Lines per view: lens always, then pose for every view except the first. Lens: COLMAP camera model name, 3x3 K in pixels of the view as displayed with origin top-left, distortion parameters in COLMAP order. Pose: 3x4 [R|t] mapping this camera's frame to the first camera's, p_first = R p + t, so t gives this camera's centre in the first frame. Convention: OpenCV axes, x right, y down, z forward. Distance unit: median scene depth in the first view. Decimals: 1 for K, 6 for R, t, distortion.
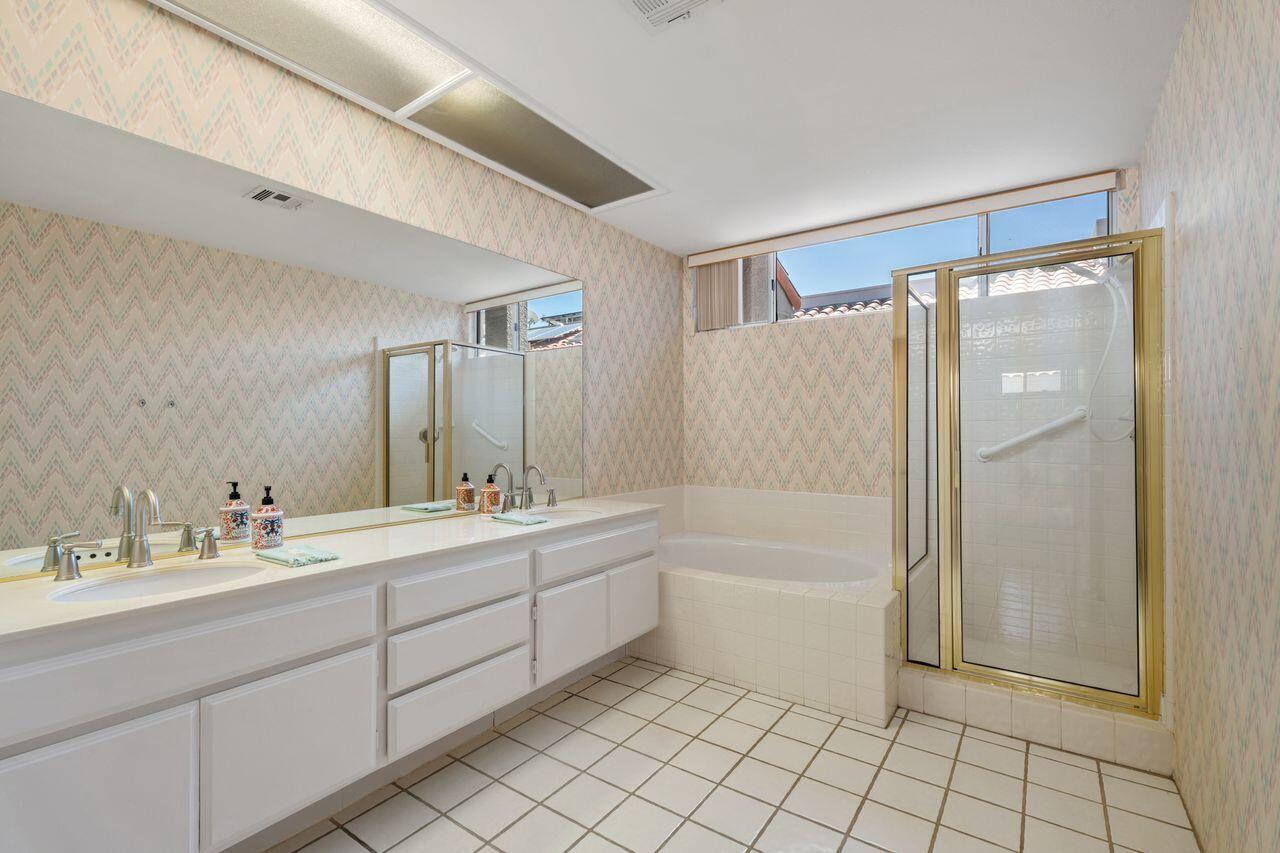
lens RADIAL K [[577.4, 0, 641.8], [0, 577.4, 429.2], [0, 0, 1]] dist [0.013069, 0.000290]
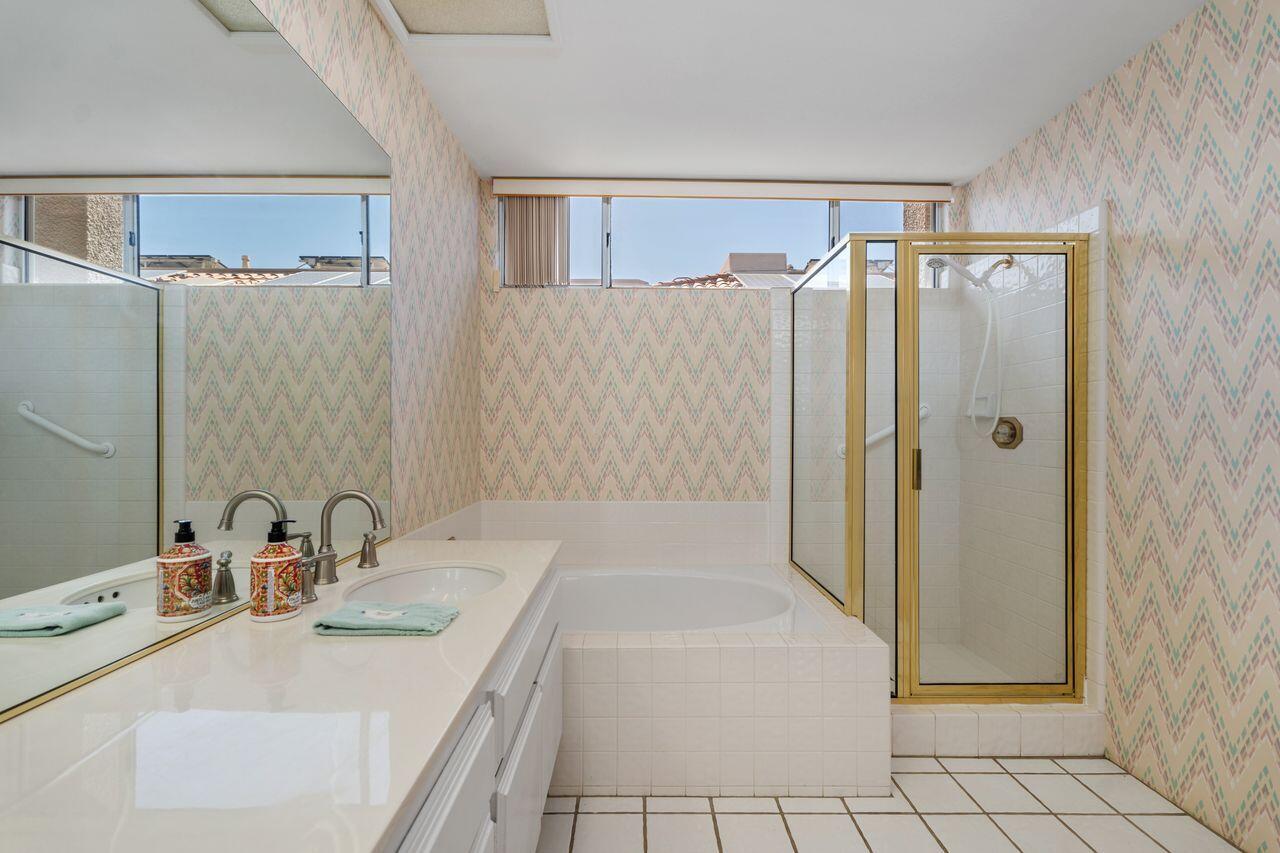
lens RADIAL K [[577.4, 0, 638.7], [0, 577.4, 428.5], [0, 0, 1]] dist [0.013069, 0.000290]
pose [[0.808108, 0.004394, 0.589018, -0.219277], [-0.007421, 0.999969, 0.002721, 0.005216], [-0.588988, -0.006570, 0.808115, 0.362418]]
